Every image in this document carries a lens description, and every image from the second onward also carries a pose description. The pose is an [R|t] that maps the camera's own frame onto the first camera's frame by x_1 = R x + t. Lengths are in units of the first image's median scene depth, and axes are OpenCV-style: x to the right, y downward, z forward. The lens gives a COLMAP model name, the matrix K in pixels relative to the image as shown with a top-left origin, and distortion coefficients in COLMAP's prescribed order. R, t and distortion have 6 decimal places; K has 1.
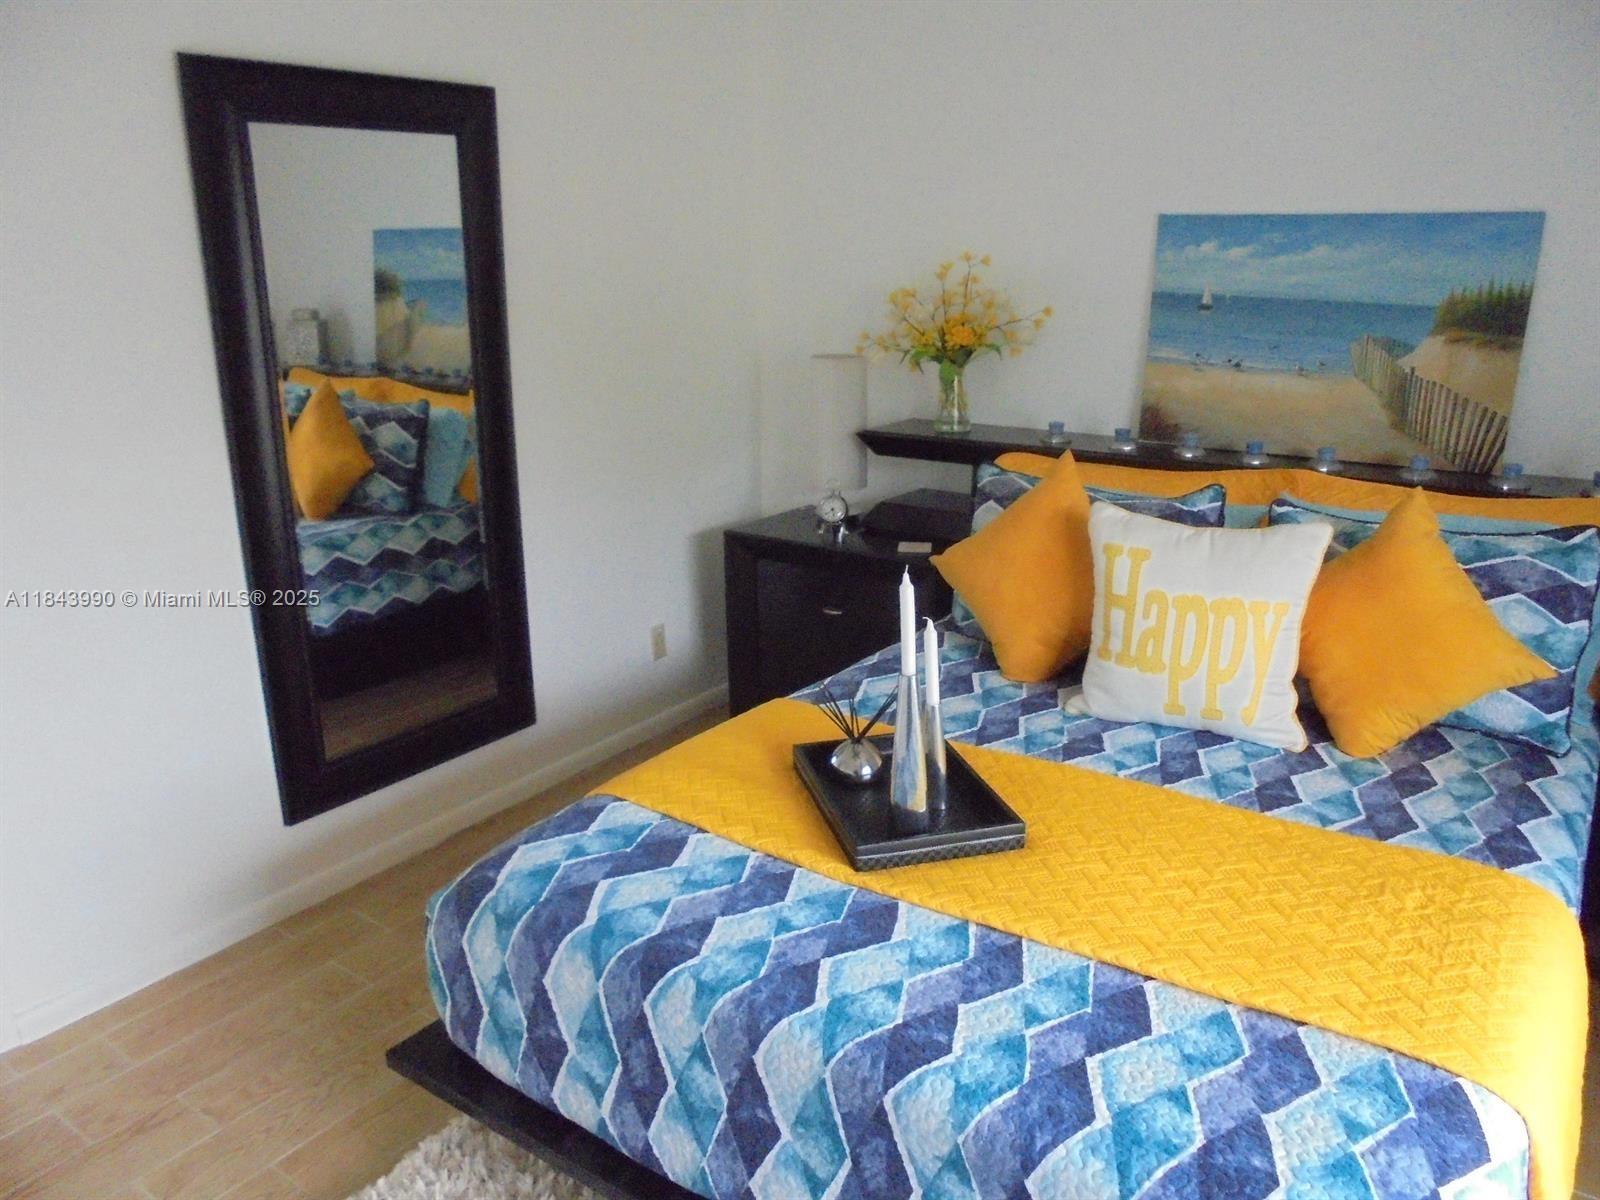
lens RADIAL K [[1199.9, 0, 804.4], [0, 1199.9, 603.6], [0, 0, 1]] dist [-0.133892, 0.109212]
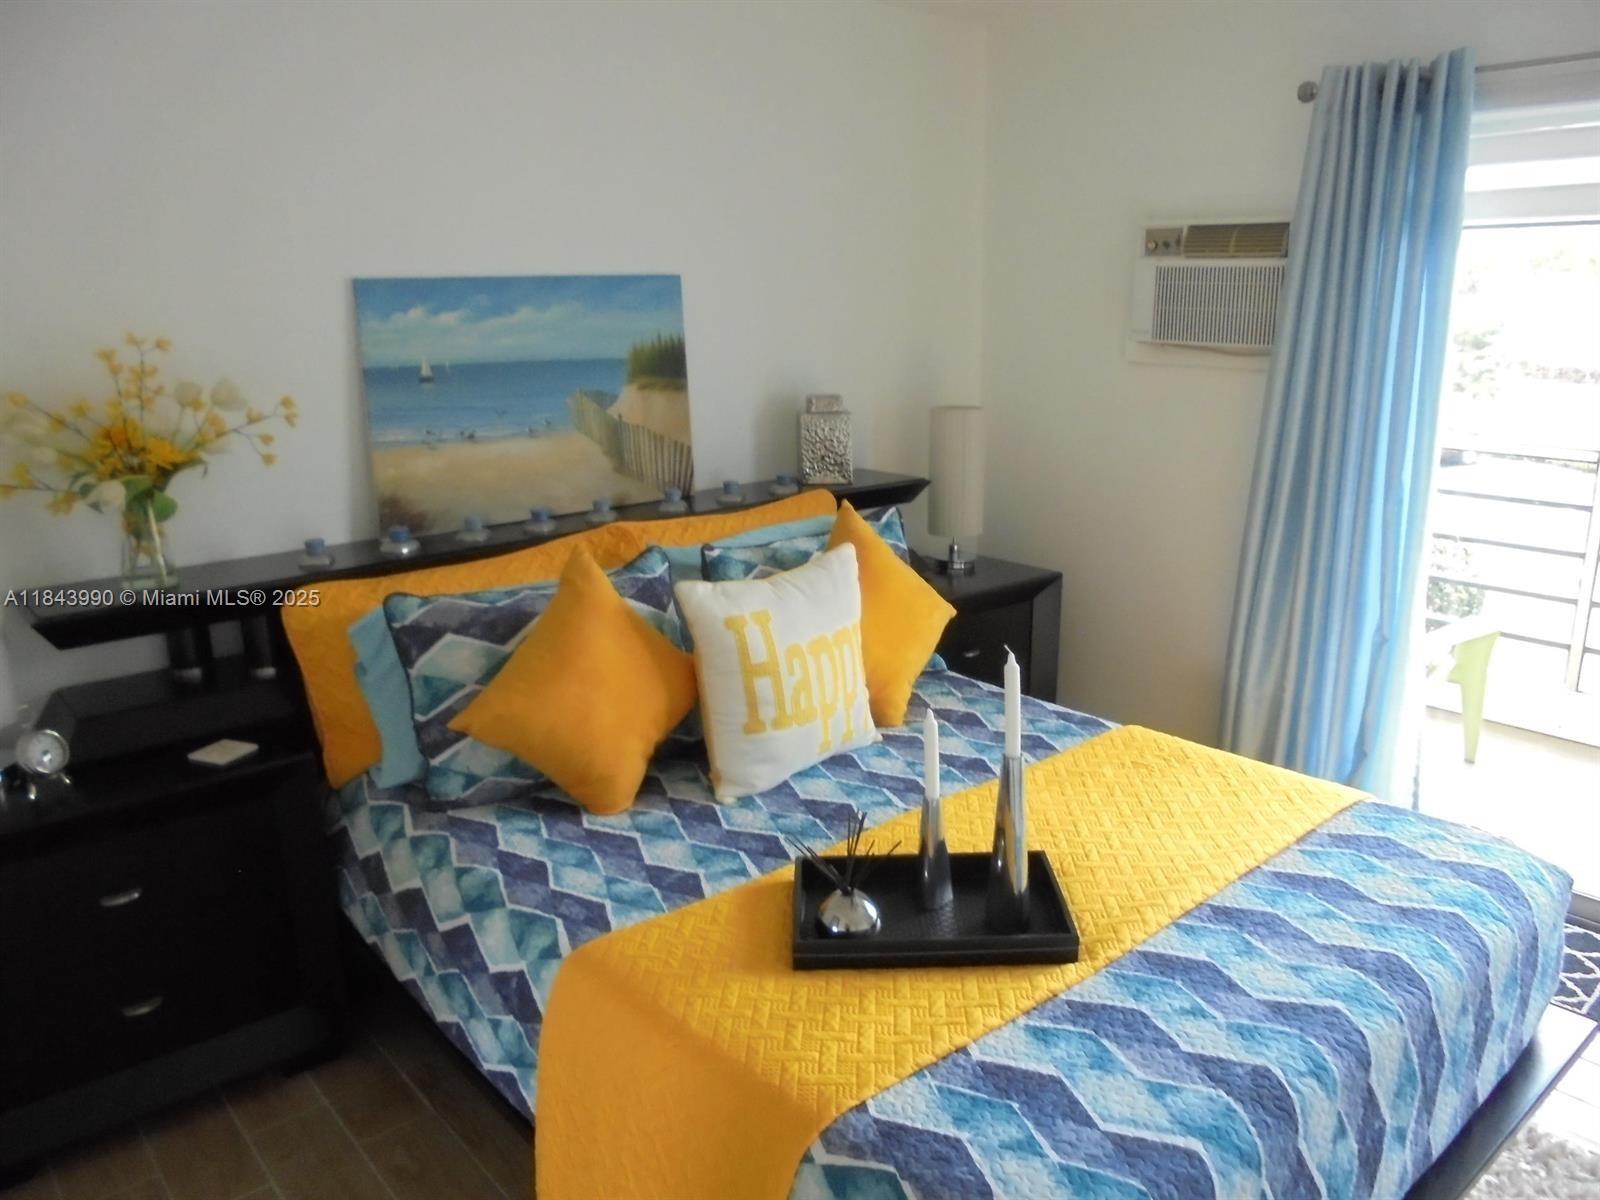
lens RADIAL K [[1199.9, 0, 804.4], [0, 1199.9, 603.6], [0, 0, 1]] dist [-0.133892, 0.109212]
pose [[0.246538, -0.231844, 0.940993, -0.522984], [0.294627, 0.942936, 0.155131, -0.158138], [-0.923263, 0.238996, 0.300777, 0.545690]]
